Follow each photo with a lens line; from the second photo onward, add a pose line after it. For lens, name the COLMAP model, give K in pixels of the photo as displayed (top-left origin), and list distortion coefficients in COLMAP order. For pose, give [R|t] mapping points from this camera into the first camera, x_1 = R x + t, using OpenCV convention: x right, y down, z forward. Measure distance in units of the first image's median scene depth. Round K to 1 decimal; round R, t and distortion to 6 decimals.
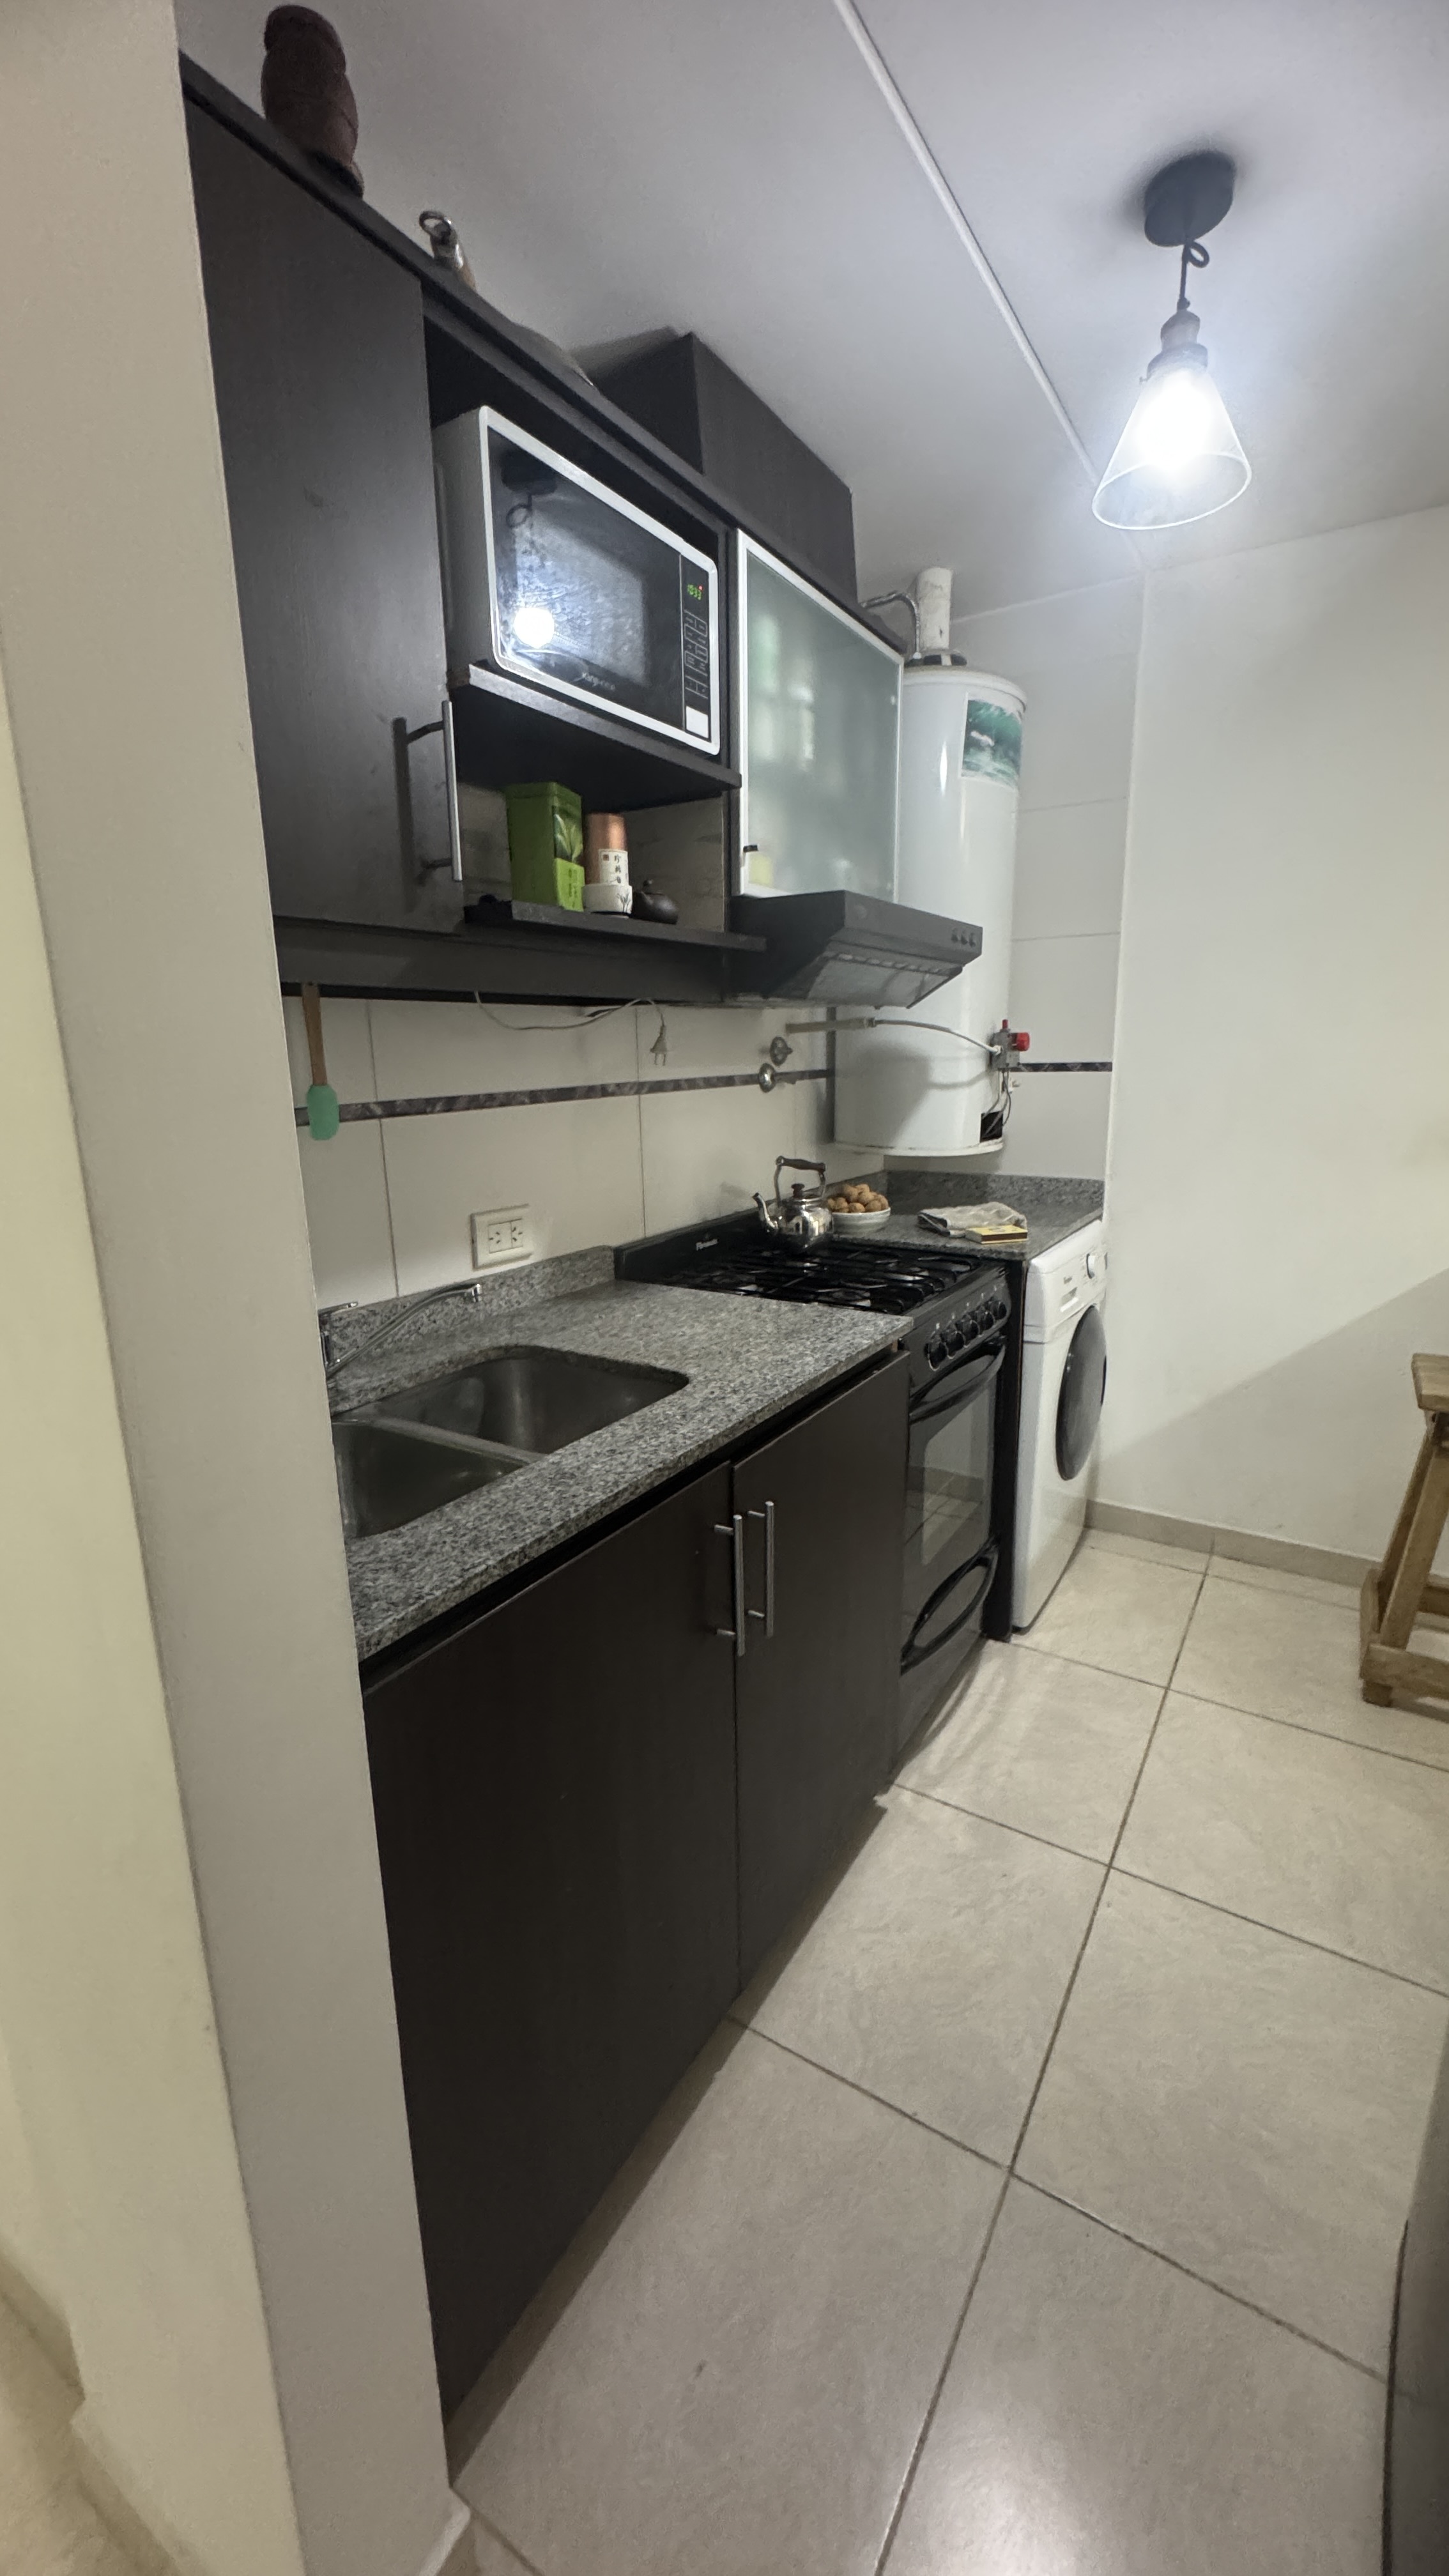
lens RADIAL K [[1021.3, 0, 722.5], [0, 1021.3, 1288.7], [0, 0, 1]] dist [-0.003410, -0.000416]
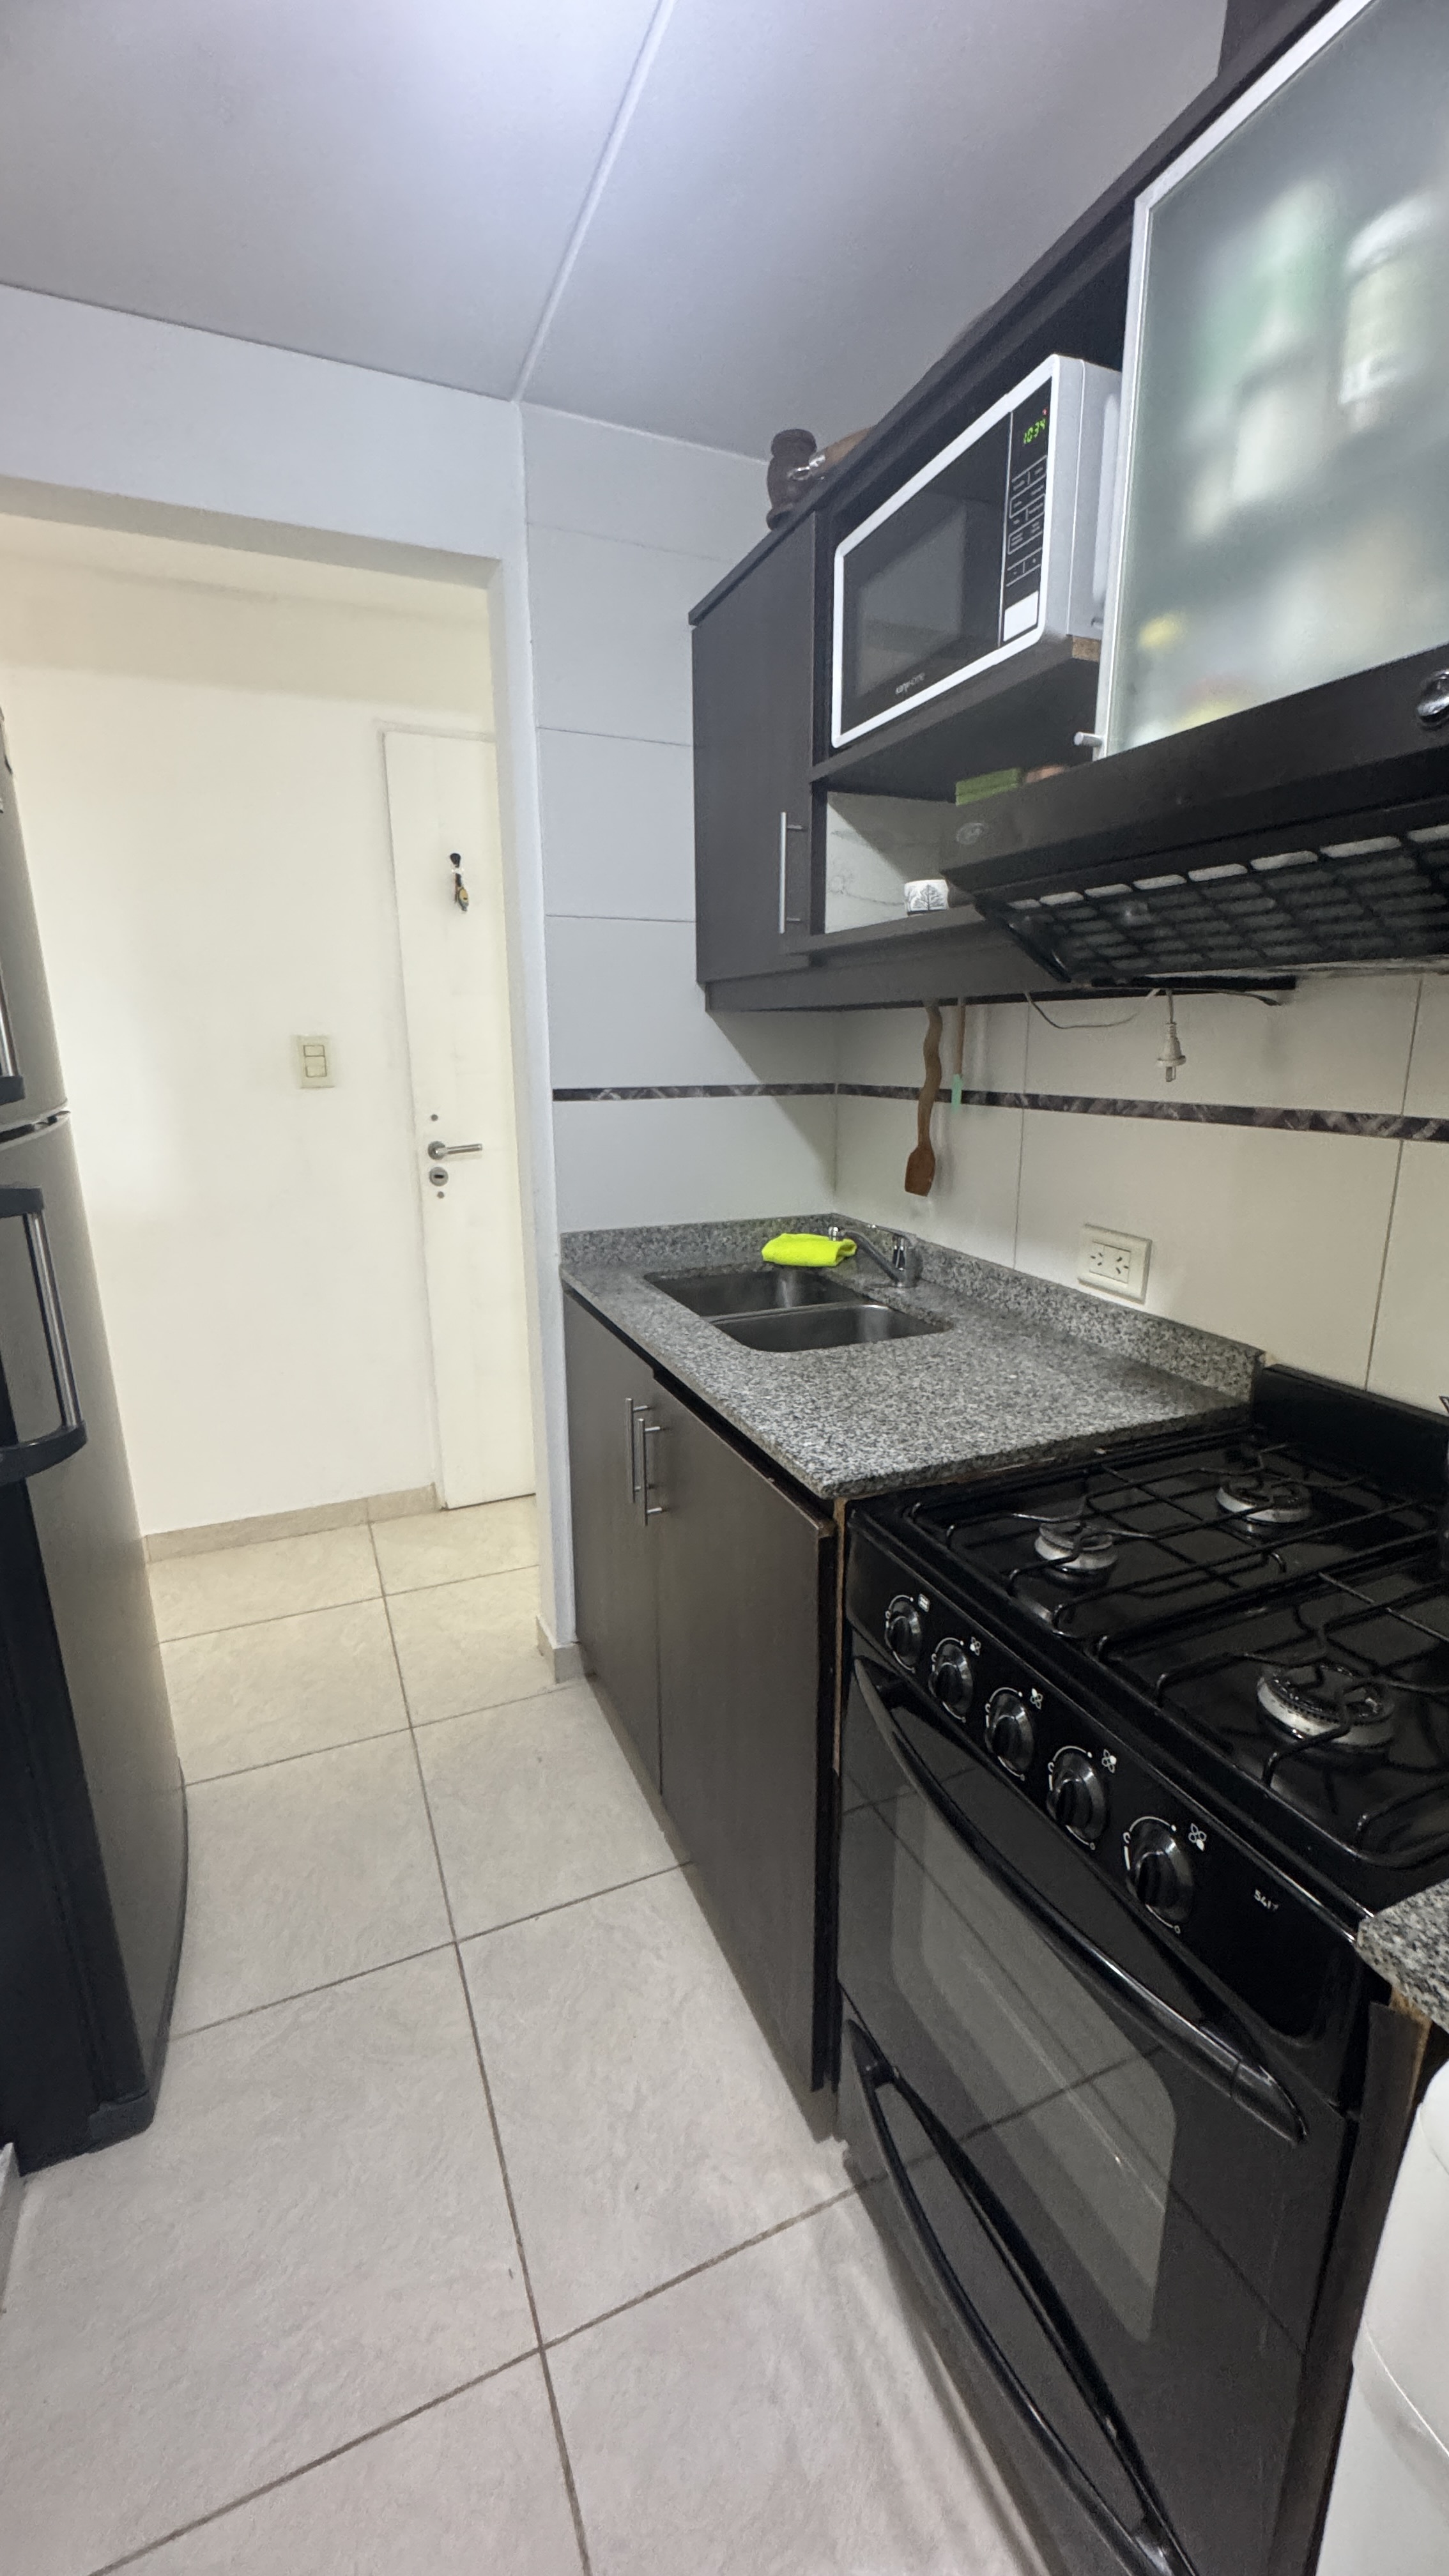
lens RADIAL K [[1021.3, 0, 734.2], [0, 1021.3, 1289.5], [0, 0, 1]] dist [-0.003410, -0.000416]
pose [[-0.561170, 0.216171, -0.798973, 0.654106], [-0.178319, 0.911050, 0.371740, -0.289426], [0.808264, 0.351081, -0.472707, 1.123895]]
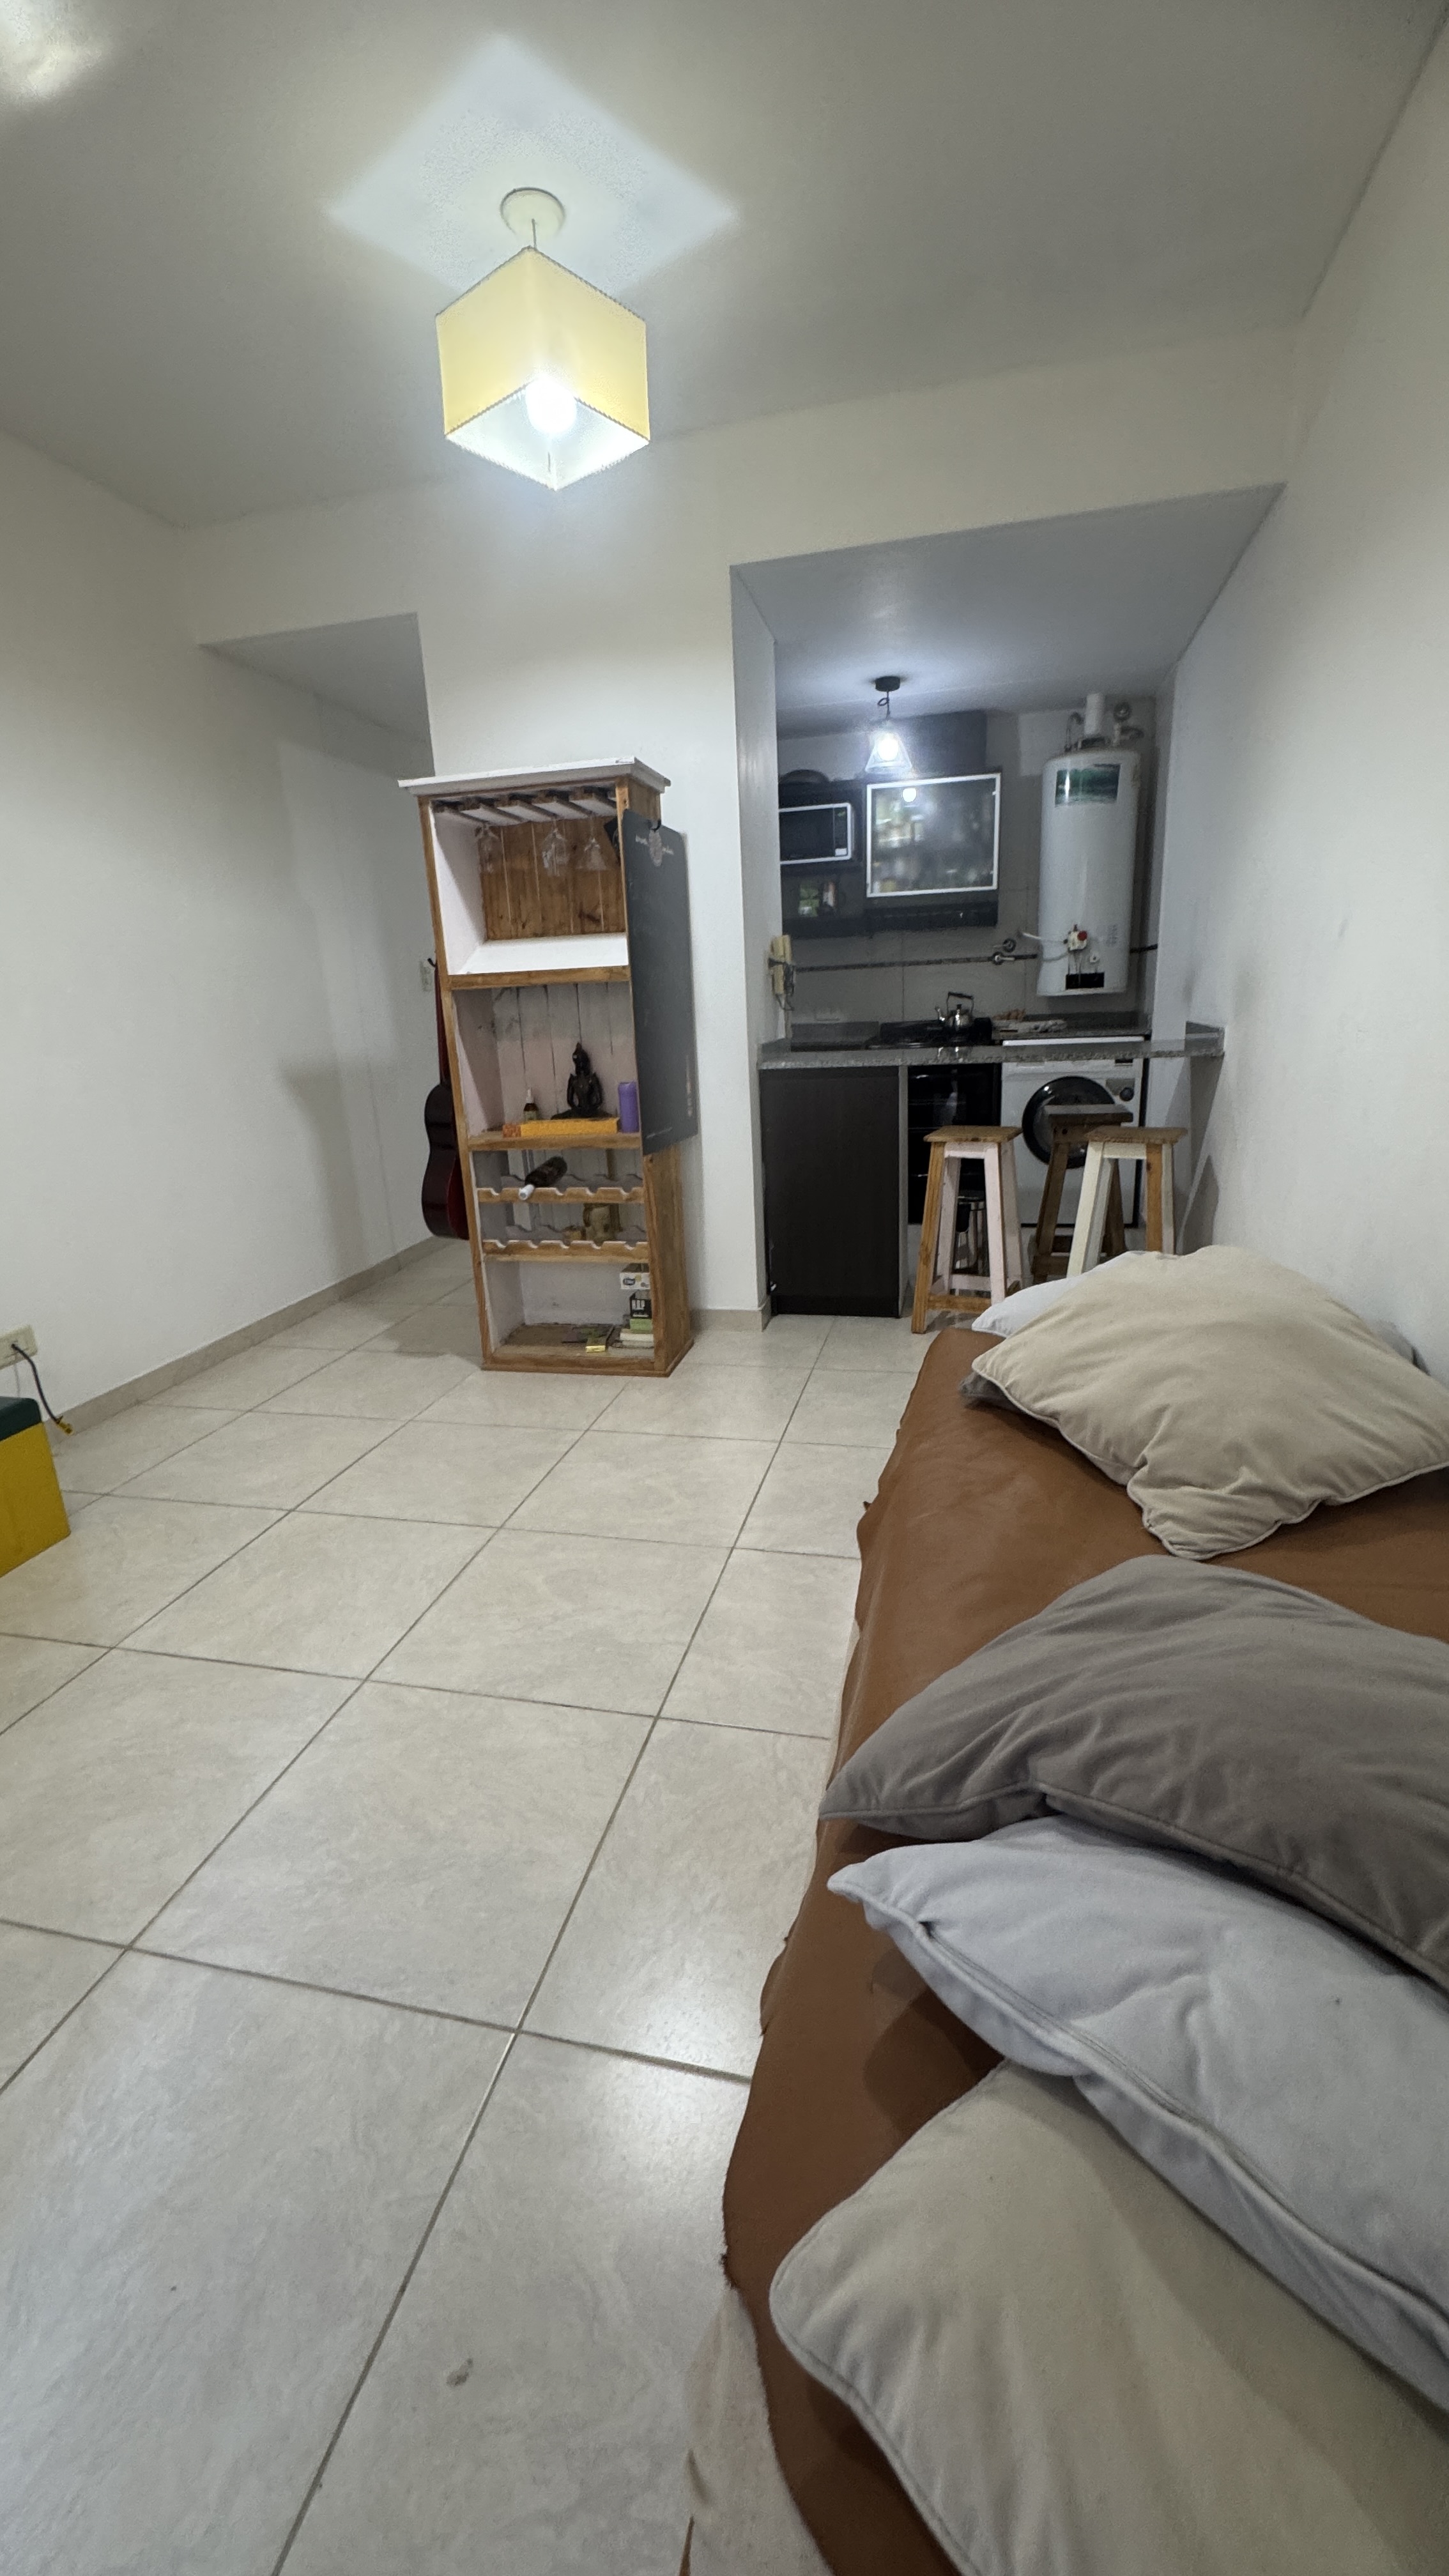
lens RADIAL K [[1021.3, 0, 724.3], [0, 1021.3, 1281.7], [0, 0, 1]] dist [-0.003410, -0.000416]
pose [[0.313563, 0.263300, -0.912333, 2.762968], [-0.181284, 0.959715, 0.214669, 0.131295], [0.932102, 0.098079, 0.348663, -0.335860]]
